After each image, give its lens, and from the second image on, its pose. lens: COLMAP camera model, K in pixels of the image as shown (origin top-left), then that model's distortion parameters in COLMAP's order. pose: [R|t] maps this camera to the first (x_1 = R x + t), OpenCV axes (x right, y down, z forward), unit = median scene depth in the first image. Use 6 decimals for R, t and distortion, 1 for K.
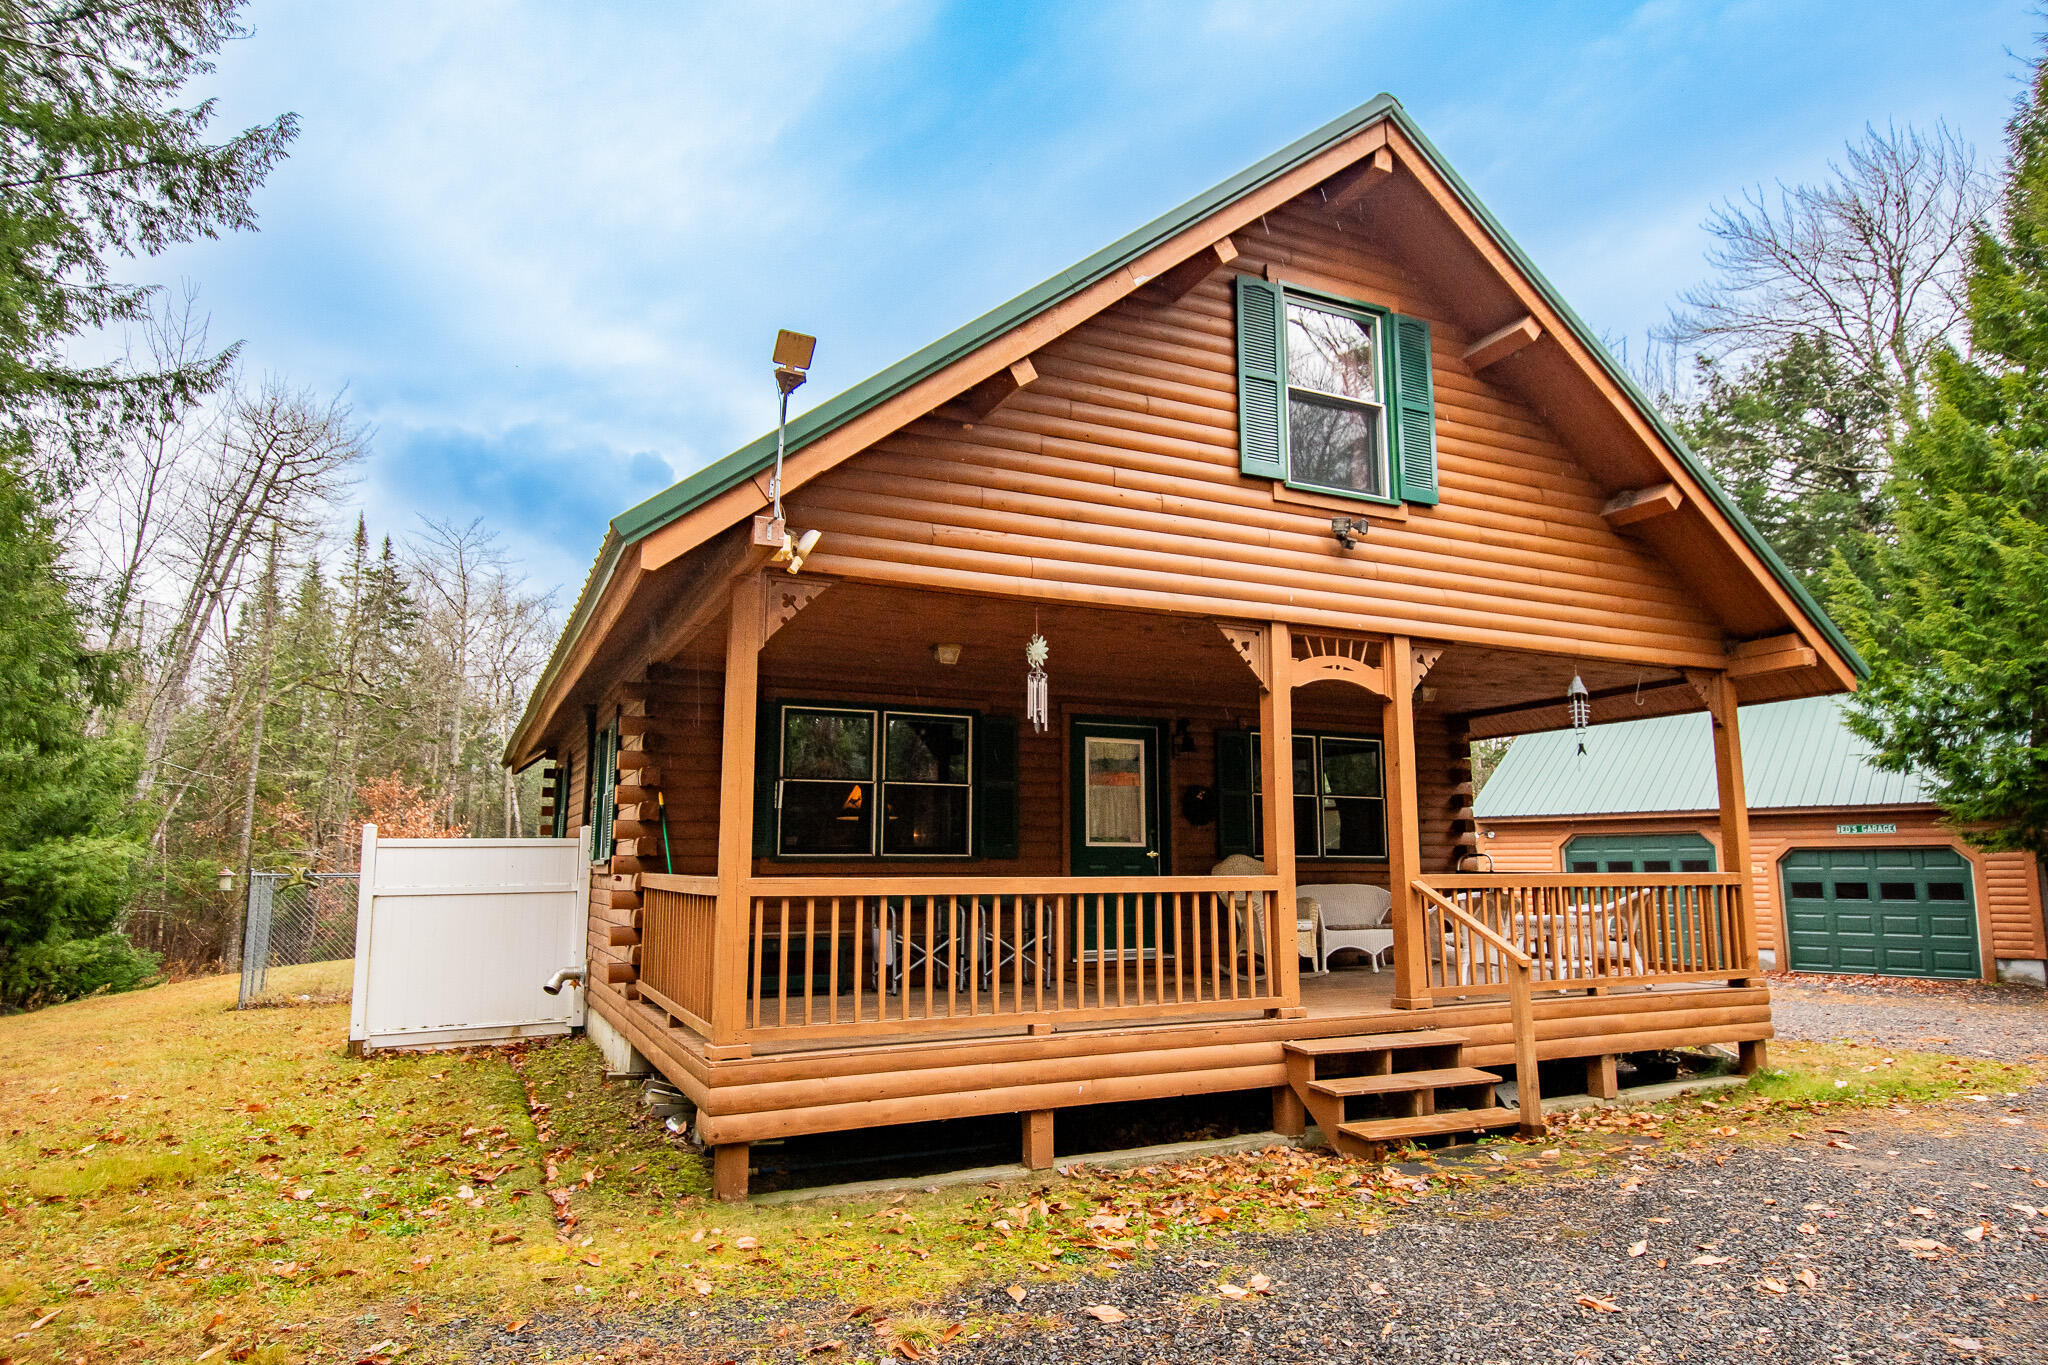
lens RADIAL K [[1191.4, 0, 1024.0], [0, 1191.4, 682.5], [0, 0, 1]] dist [0.002536, 0.000232]
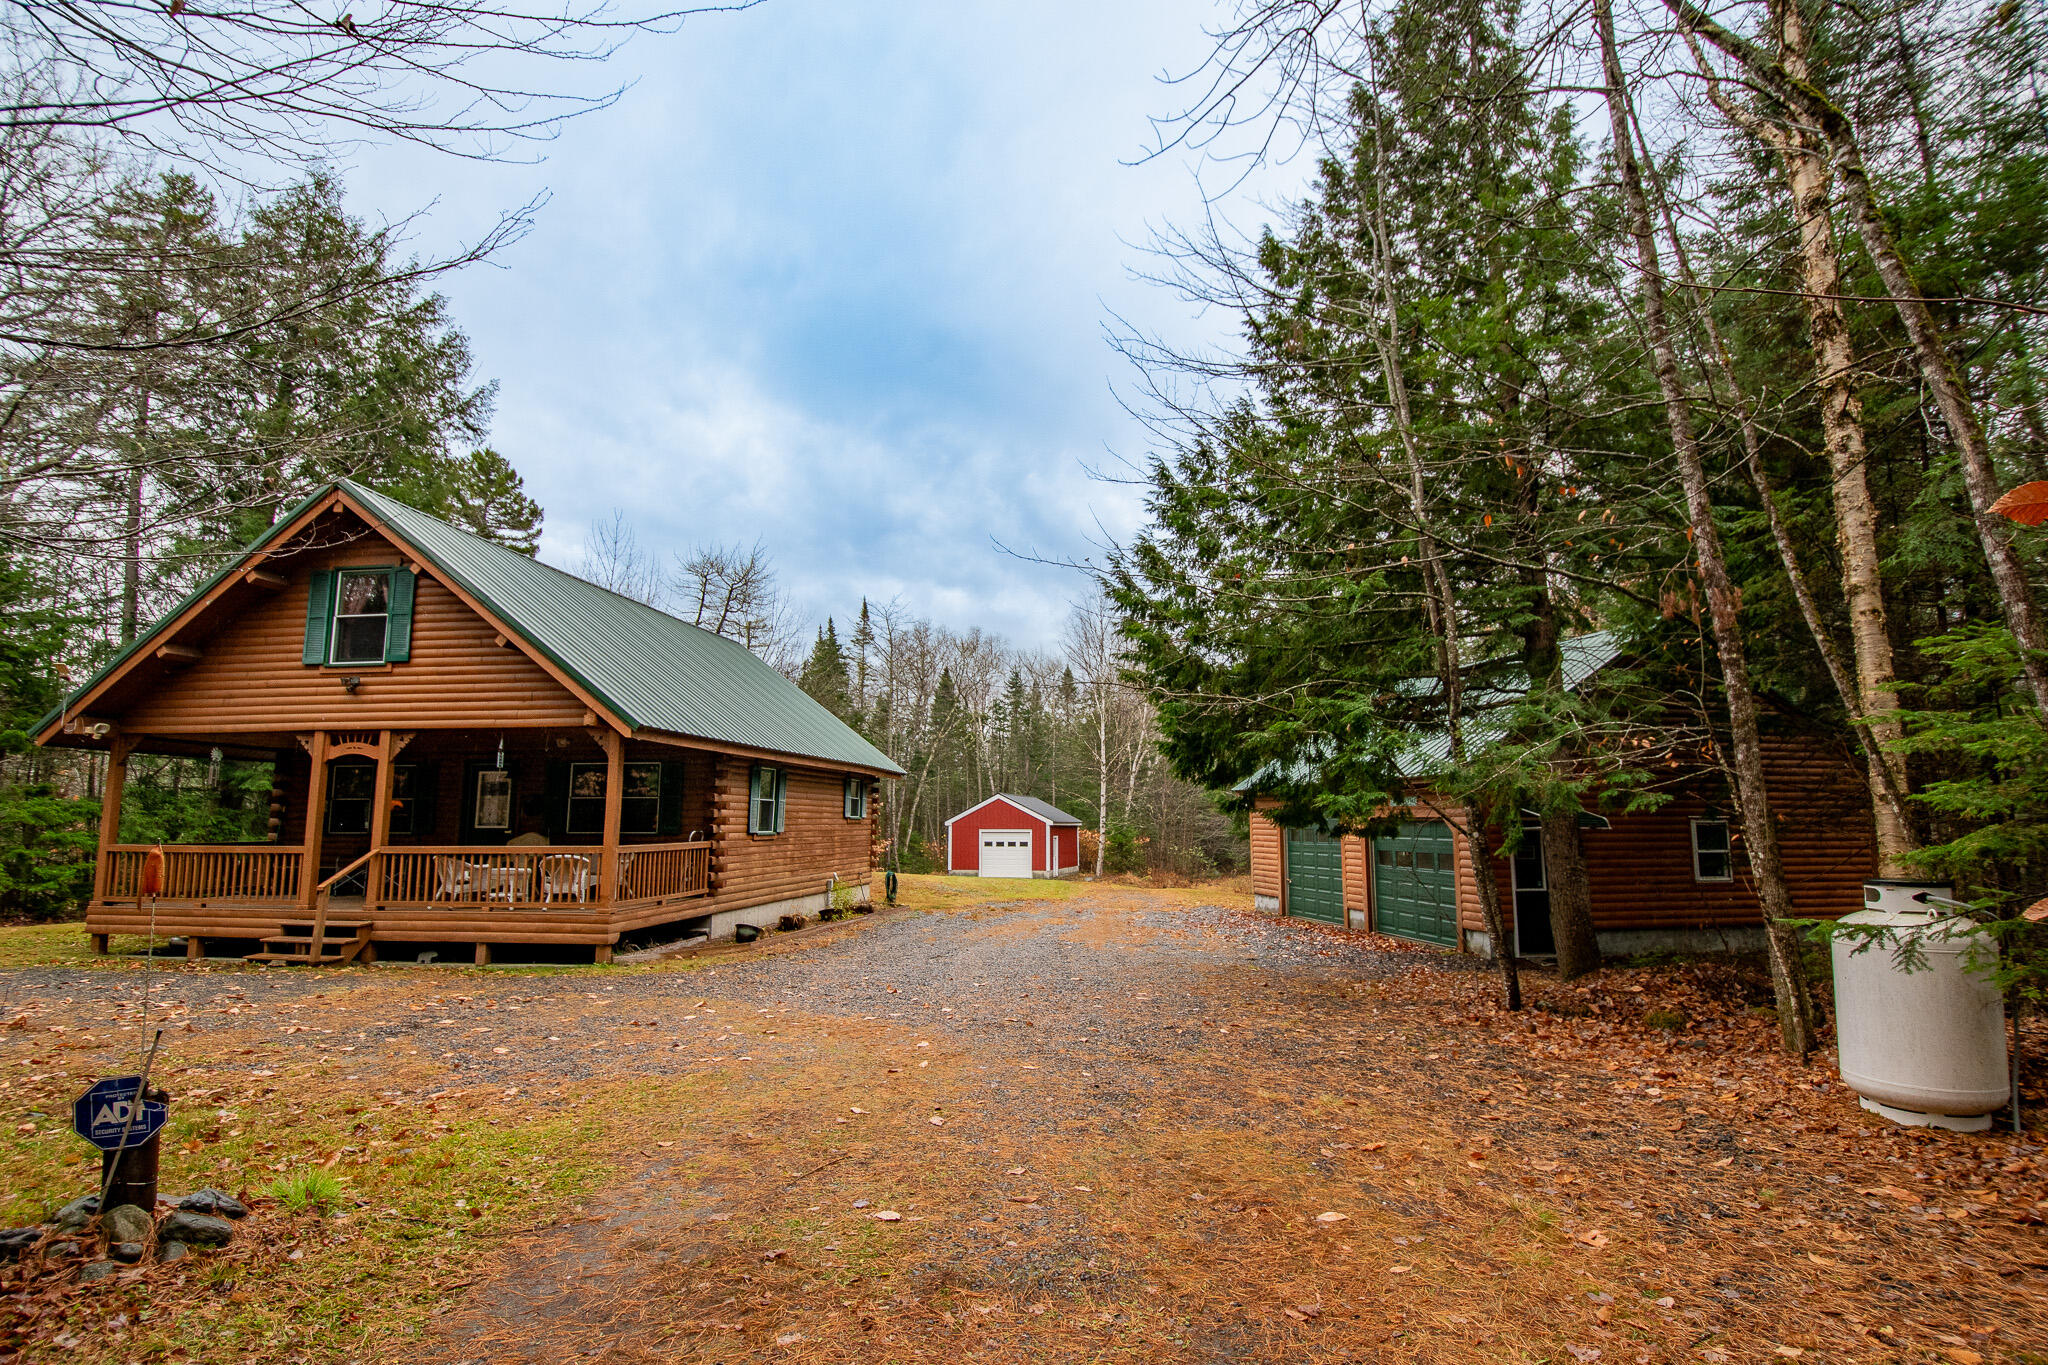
lens RADIAL K [[986.7, 0, 1029.4], [0, 986.7, 688.2], [0, 0, 1]] dist [0.024994, -0.034399]
pose [[0.834598, -0.074195, -0.545840, 2.208834], [0.086457, 0.996250, -0.003224, -0.008963], [0.544032, -0.044501, 0.837883, 0.183263]]
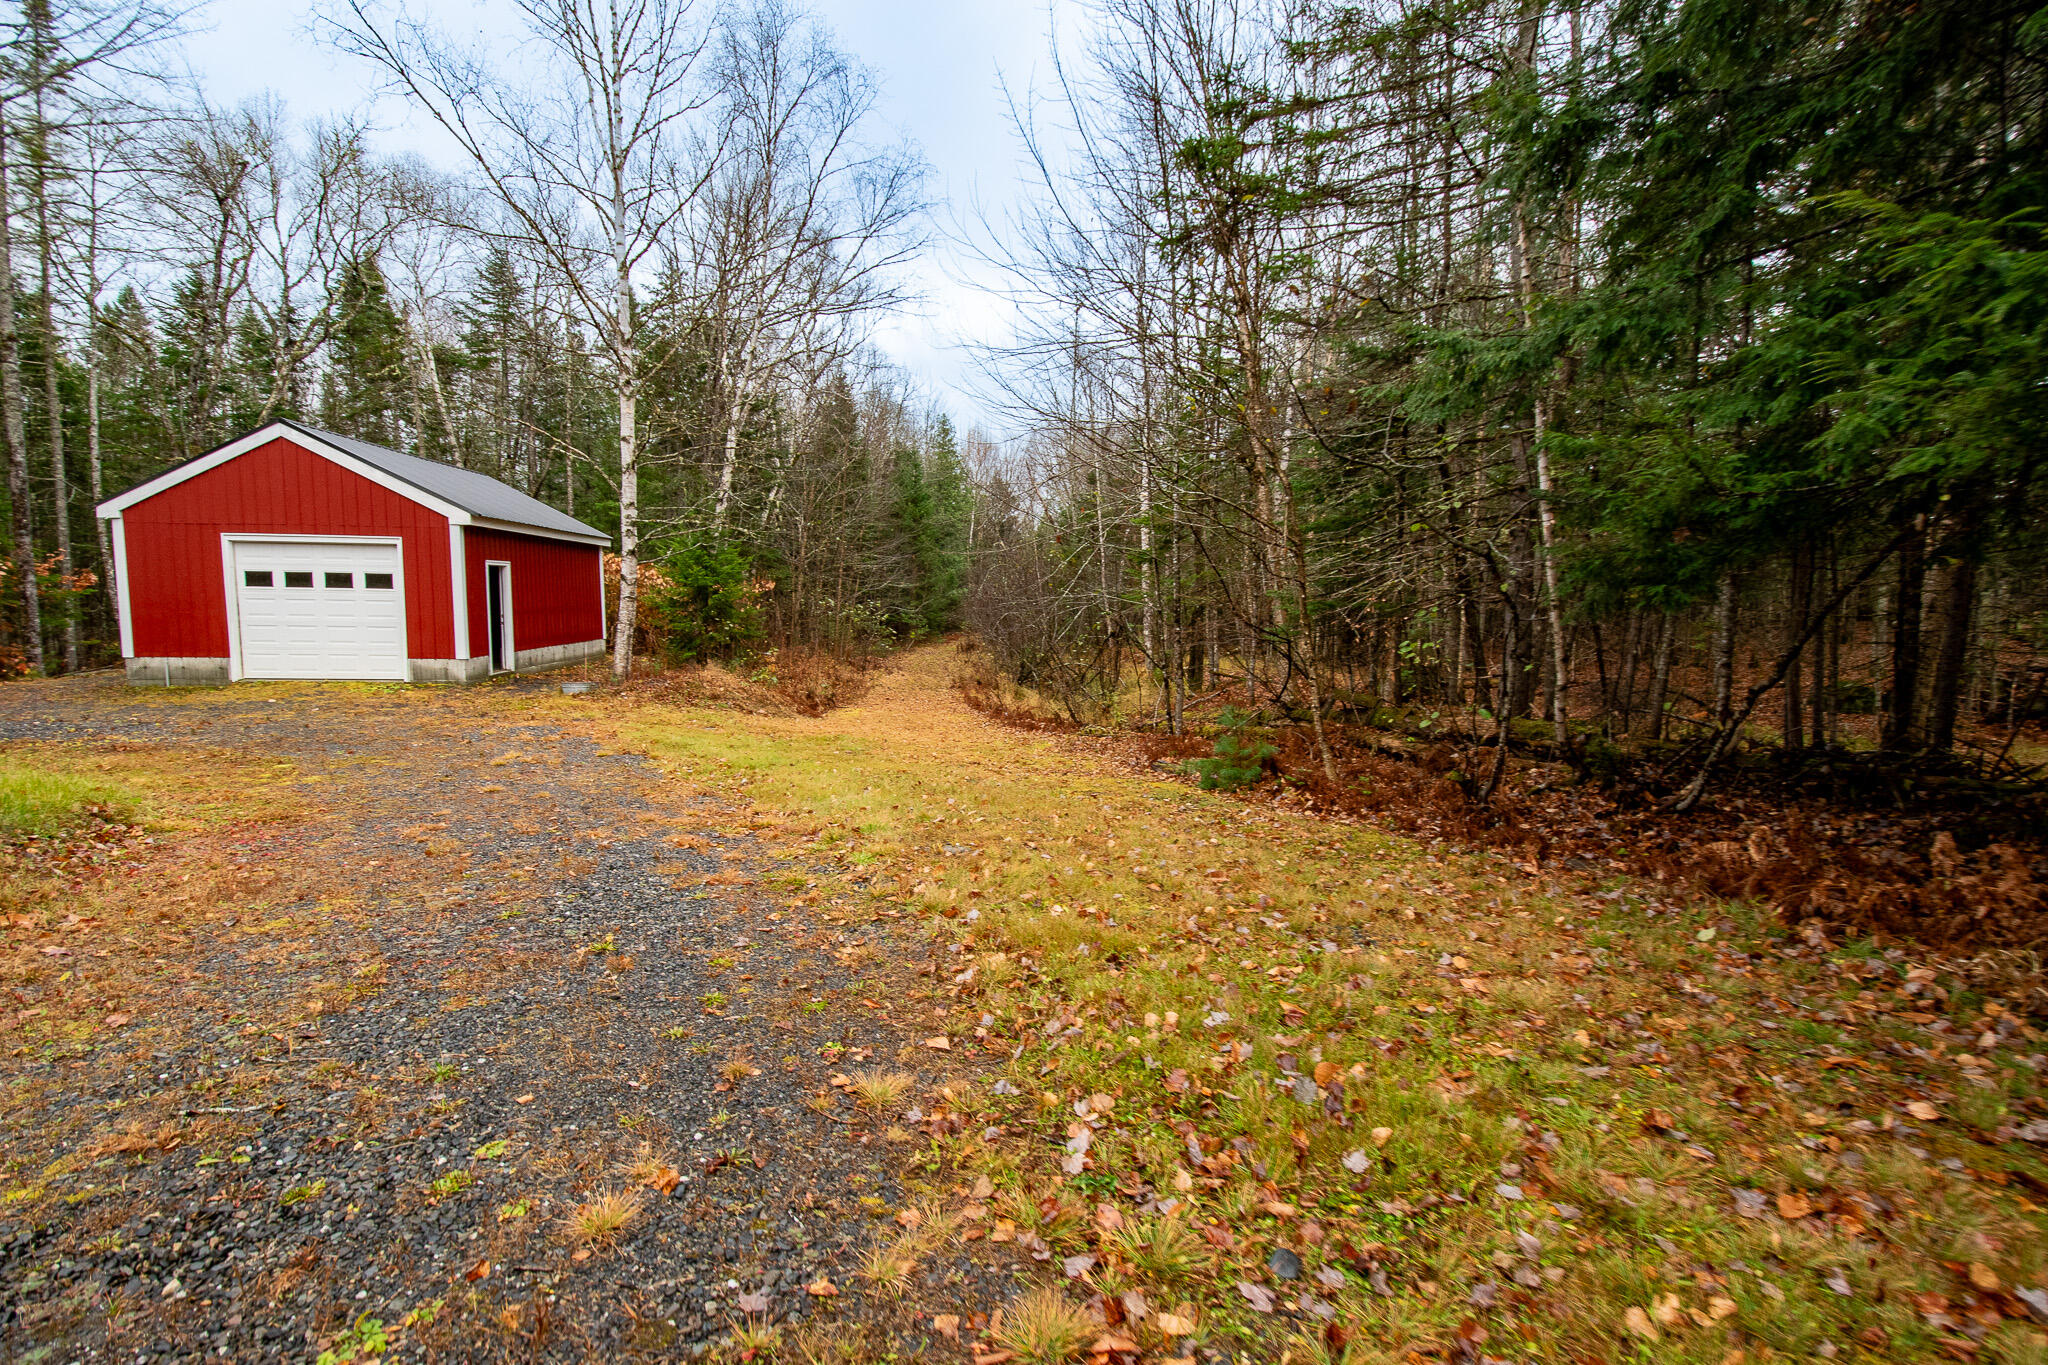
lens RADIAL K [[911.0, 0, 1036.8], [0, 911.0, 691.8], [0, 0, 1]] dist [0.024628, -0.027288]
pose [[0.981508, 0.041054, -0.186965, 0.098859], [0.009651, 0.964874, 0.262536, 0.808032], [0.191176, -0.259485, 0.946636, 4.374993]]
